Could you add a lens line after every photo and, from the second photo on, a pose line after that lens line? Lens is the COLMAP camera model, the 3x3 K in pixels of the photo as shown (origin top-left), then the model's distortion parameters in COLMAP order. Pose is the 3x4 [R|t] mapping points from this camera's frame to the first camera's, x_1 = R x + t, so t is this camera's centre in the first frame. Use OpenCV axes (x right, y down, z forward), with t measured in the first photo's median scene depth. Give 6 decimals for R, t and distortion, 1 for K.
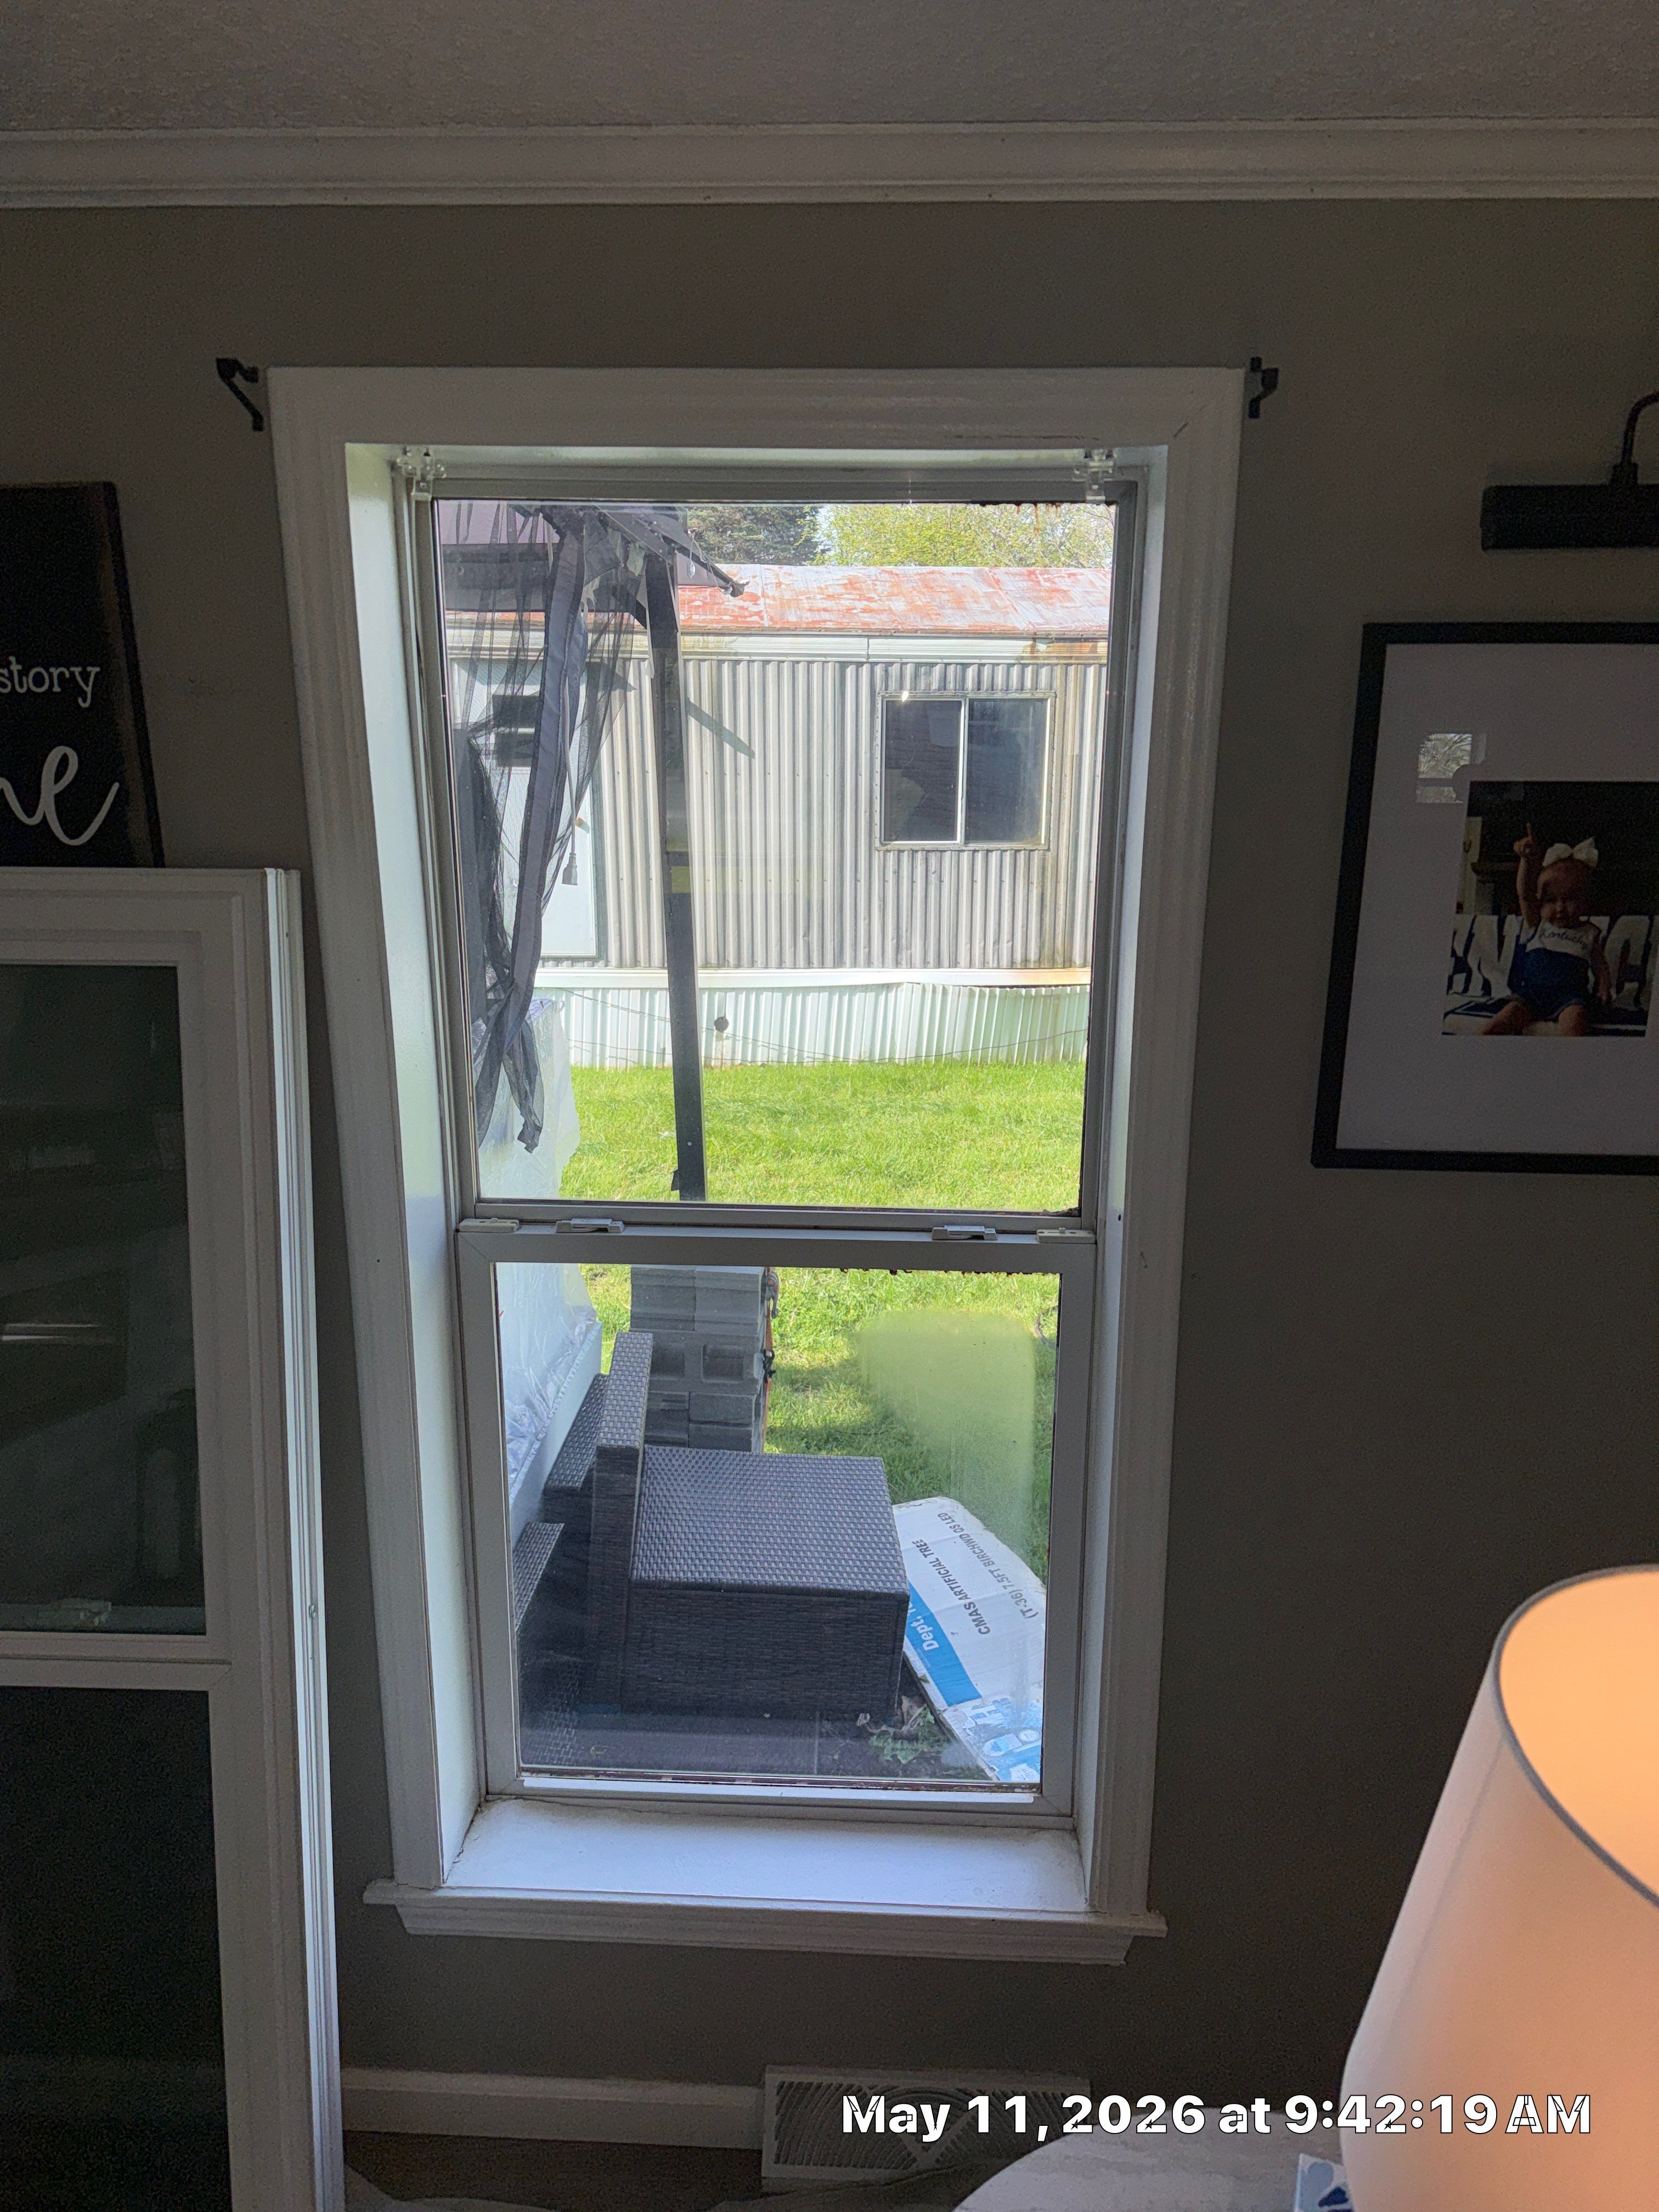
lens RADIAL K [[1530.1, 0, 827.7], [0, 1530.1, 1132.7], [0, 0, 1]] dist [0.004191, 0.000633]
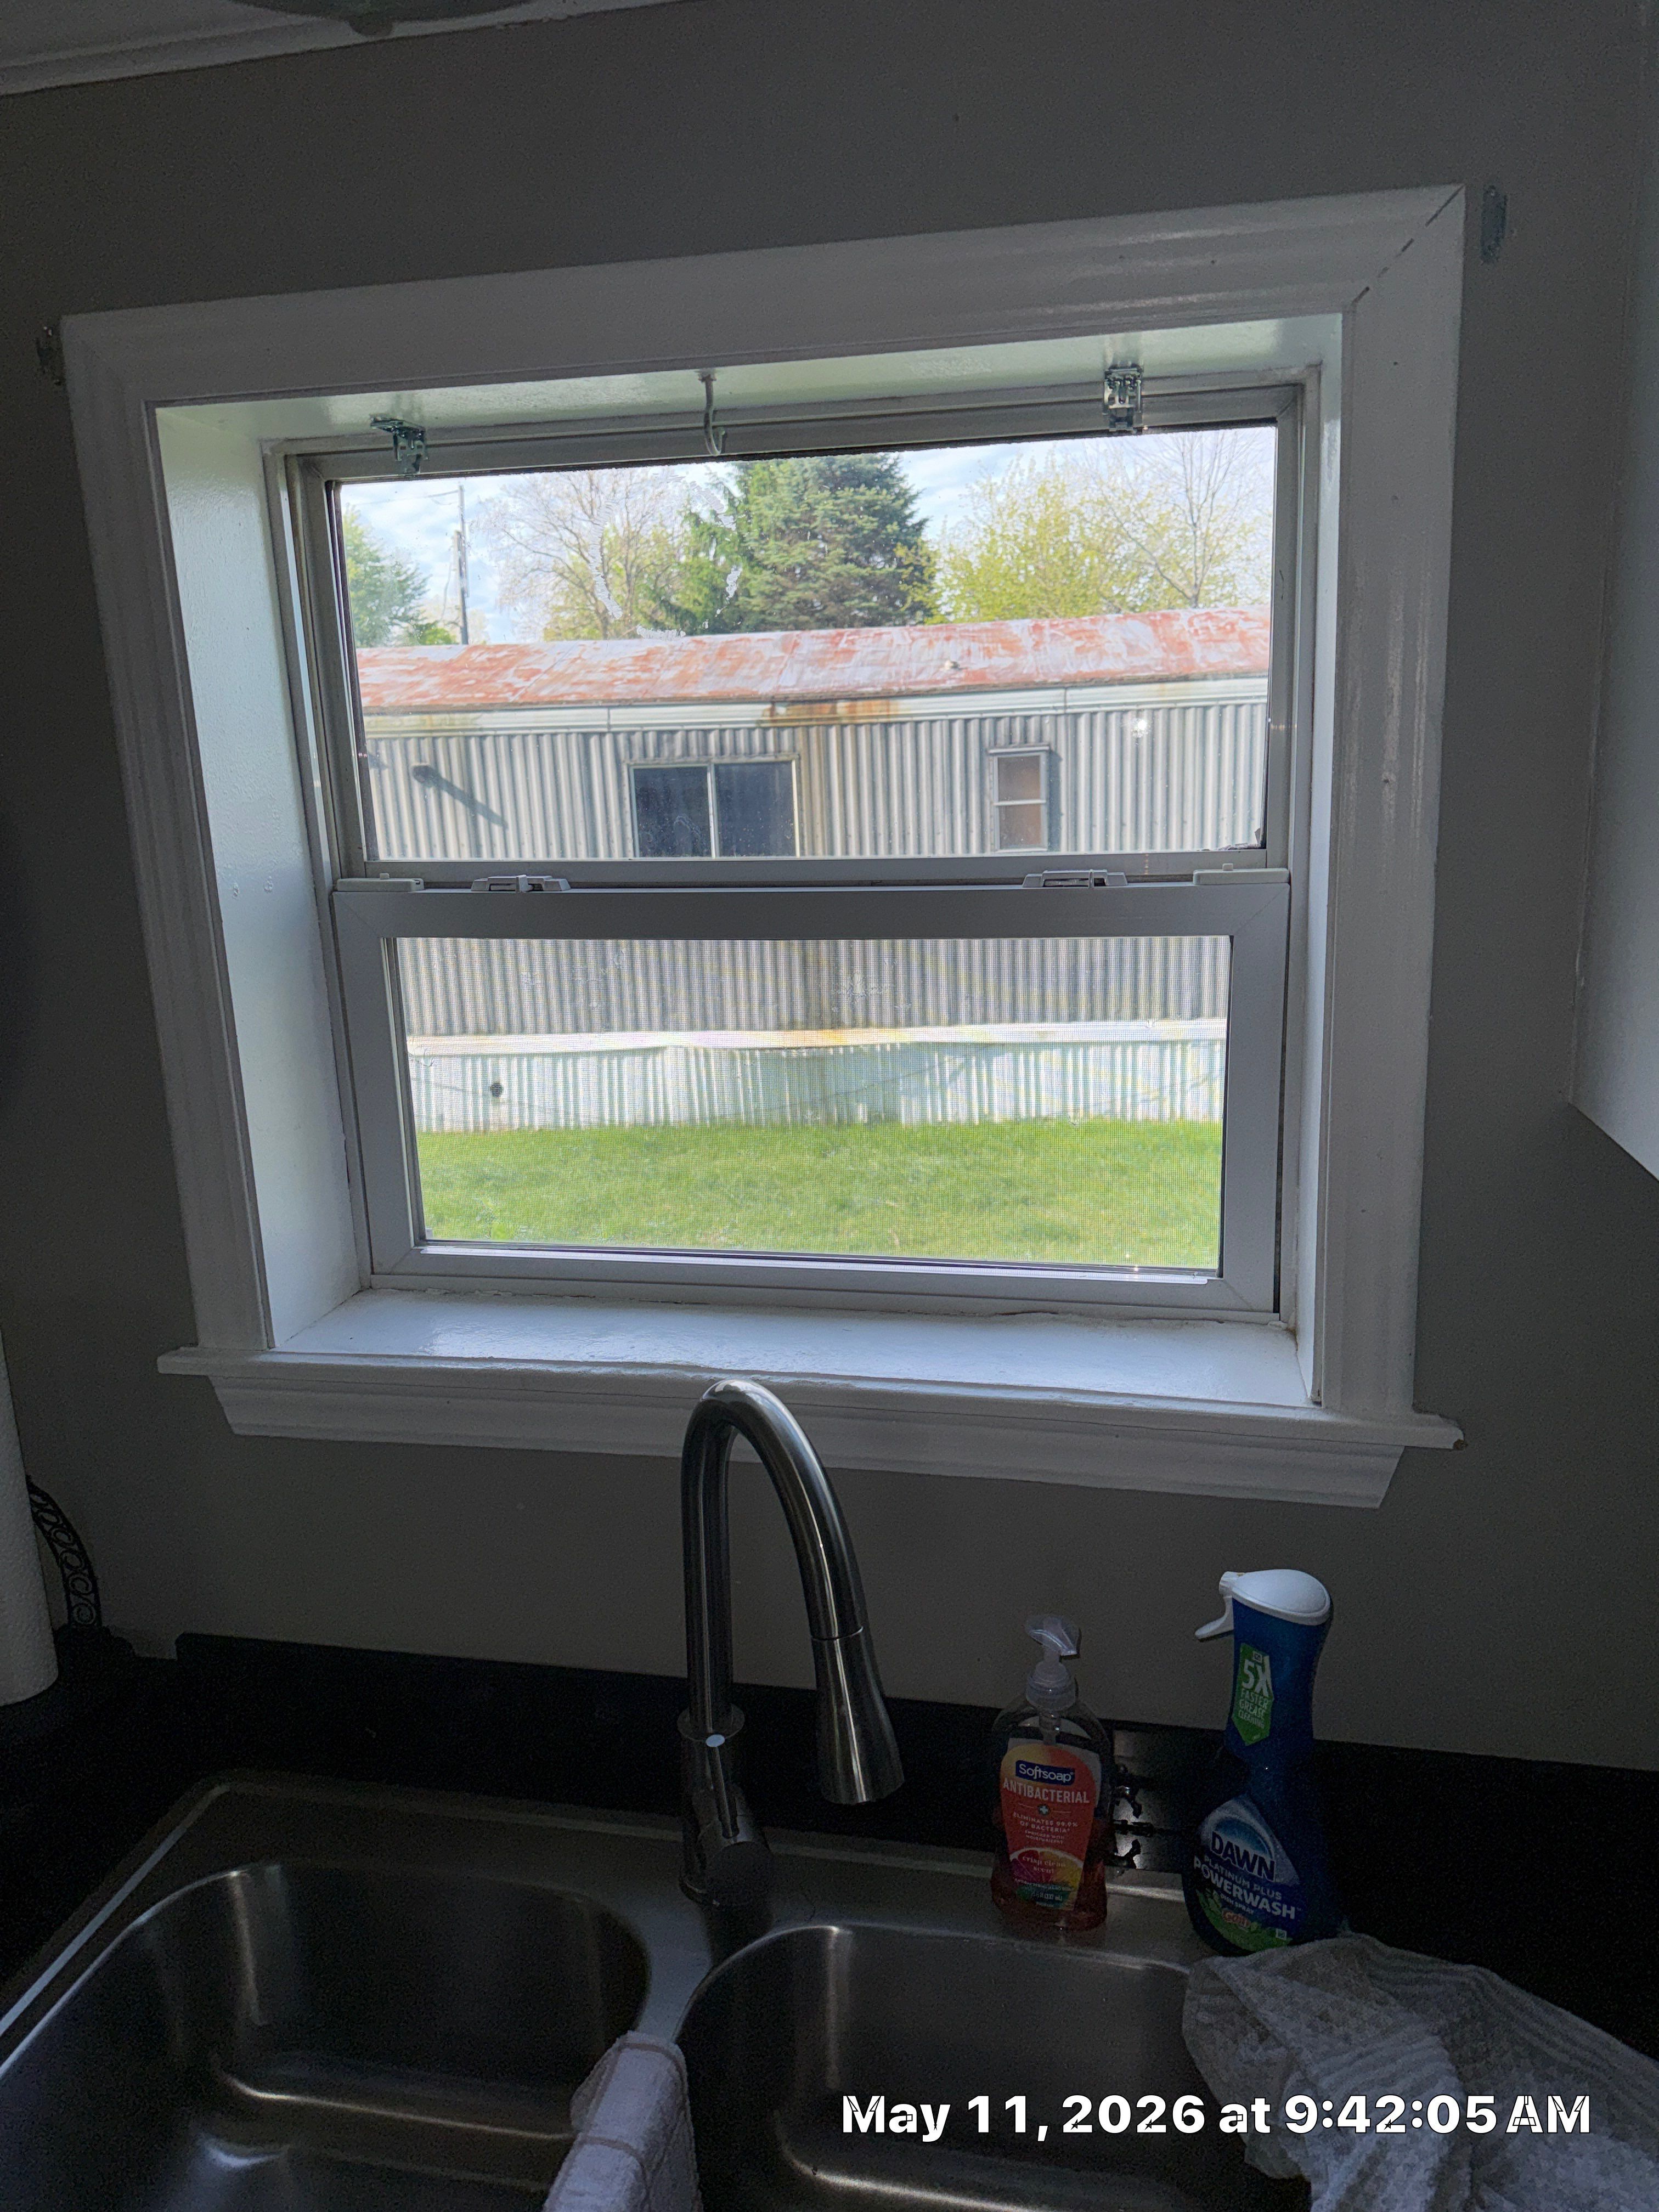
lens RADIAL K [[1525.8, 0, 829.5], [0, 1525.8, 1106.0], [0, 0, 1]] dist [0.002750, 0.002053]
pose [[0.991753, -0.010520, -0.127735, 0.281539], [0.003984, 0.998674, -0.051321, -0.007513], [0.128105, 0.050389, 0.990480, 0.029175]]
